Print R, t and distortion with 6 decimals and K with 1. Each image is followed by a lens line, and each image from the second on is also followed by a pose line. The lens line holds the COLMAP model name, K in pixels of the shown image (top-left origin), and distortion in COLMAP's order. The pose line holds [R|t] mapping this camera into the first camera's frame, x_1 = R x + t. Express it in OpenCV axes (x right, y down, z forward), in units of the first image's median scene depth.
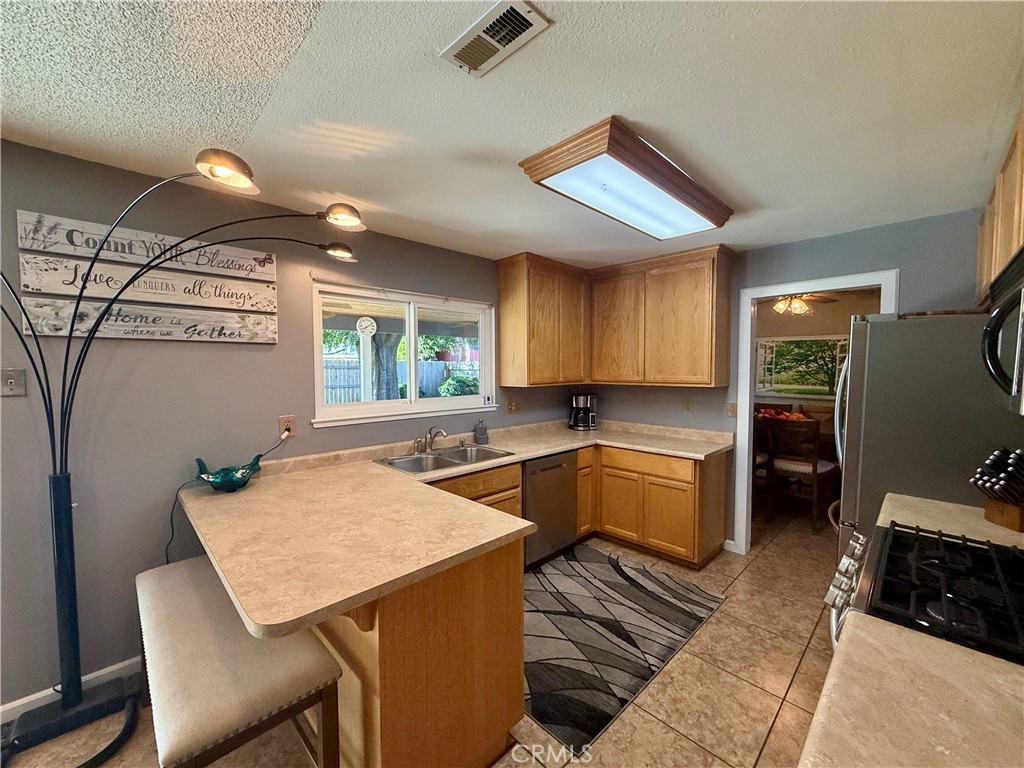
lens RADIAL K [[407.7, 0, 510.9], [0, 407.7, 384.8], [0, 0, 1]] dist [-0.001234, -0.000036]
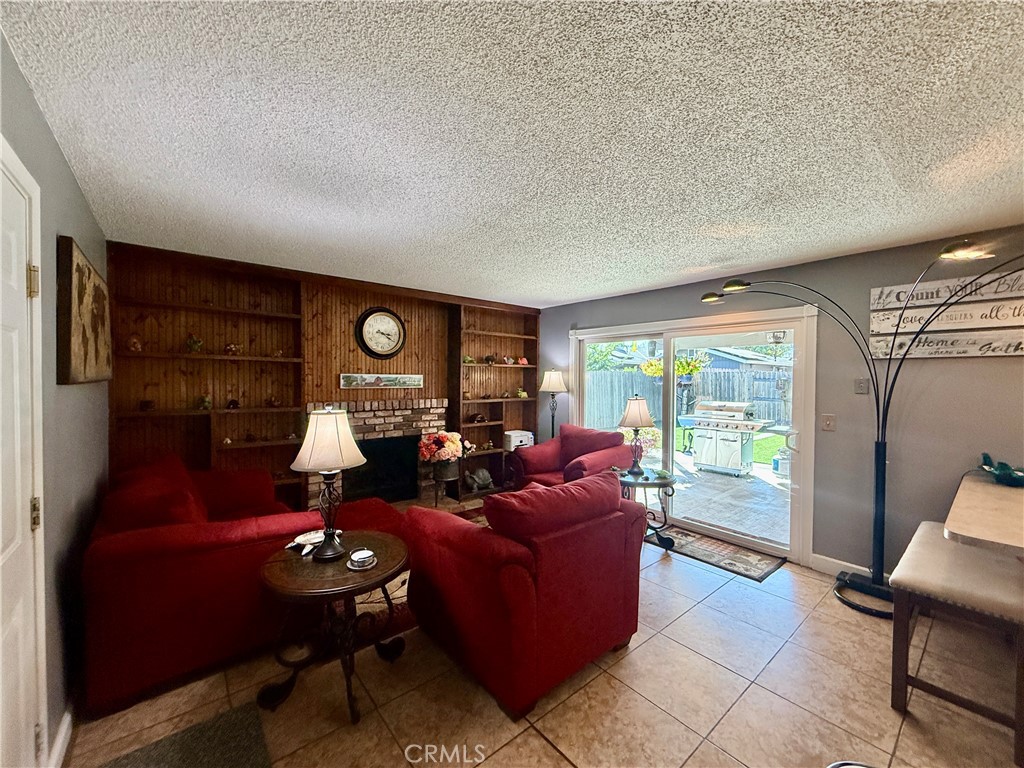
lens RADIAL K [[407.7, 0, 511.3], [0, 407.7, 385.6], [0, 0, 1]] dist [-0.001234, -0.000036]
pose [[-0.086612, 0.019808, -0.996045, 0.574833], [-0.052108, 0.998344, 0.024384, 0.025268], [0.994878, 0.054014, -0.085436, -0.318964]]
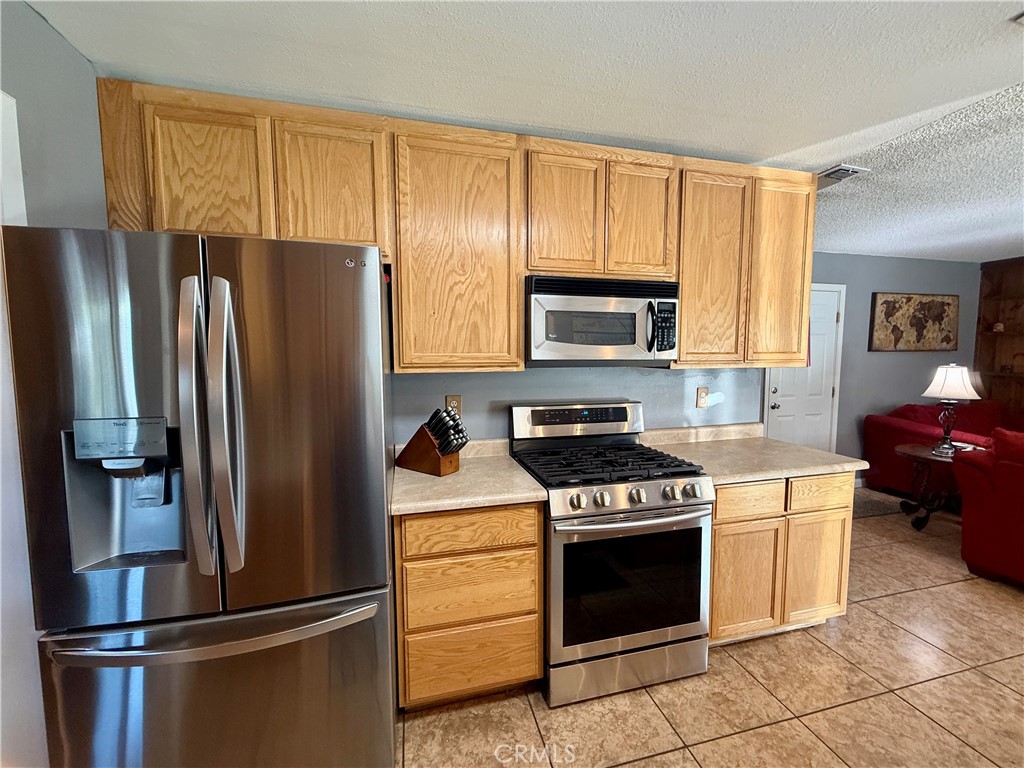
lens RADIAL K [[407.7, 0, 508.4], [0, 407.7, 386.1], [0, 0, 1]] dist [-0.001234, -0.000036]
pose [[-0.861740, -0.036318, 0.506049, 0.367018], [0.027379, 0.992652, 0.117864, -0.032901], [-0.506611, 0.115423, -0.854414, 1.478481]]
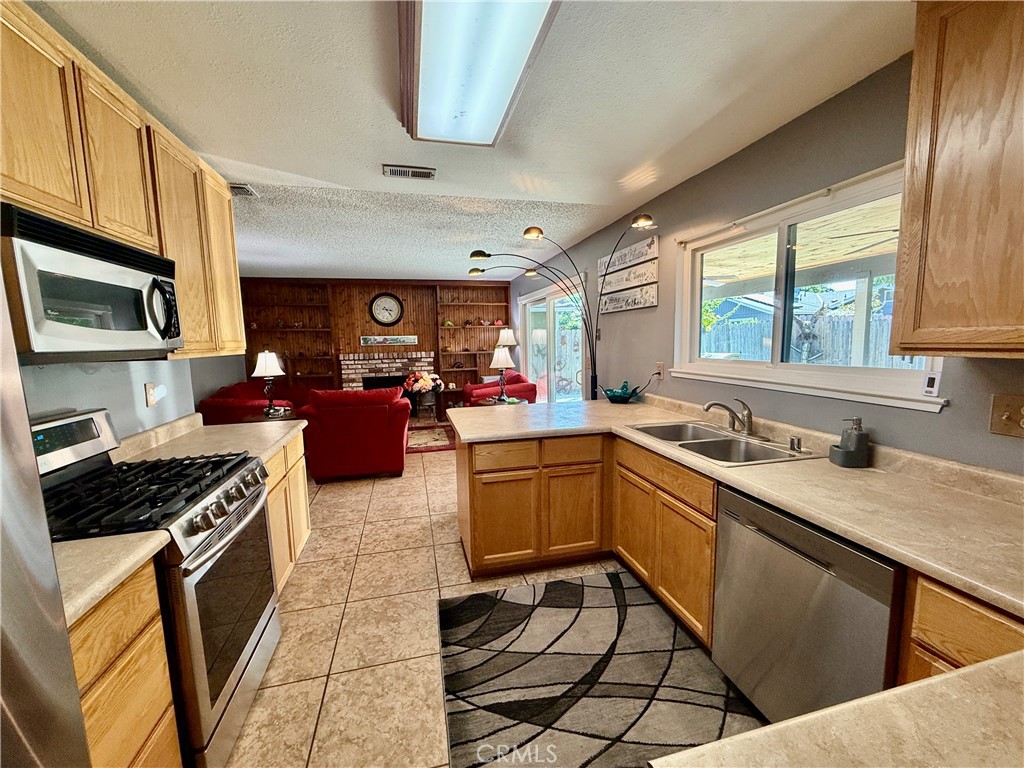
lens RADIAL K [[407.7, 0, 510.3], [0, 407.7, 386.2], [0, 0, 1]] dist [-0.001234, -0.000036]
pose [[-0.506828, 0.111001, -0.854871, 0.922717], [-0.017229, 0.990173, 0.138784, -0.022227], [0.861875, 0.085068, -0.499935, 1.472706]]
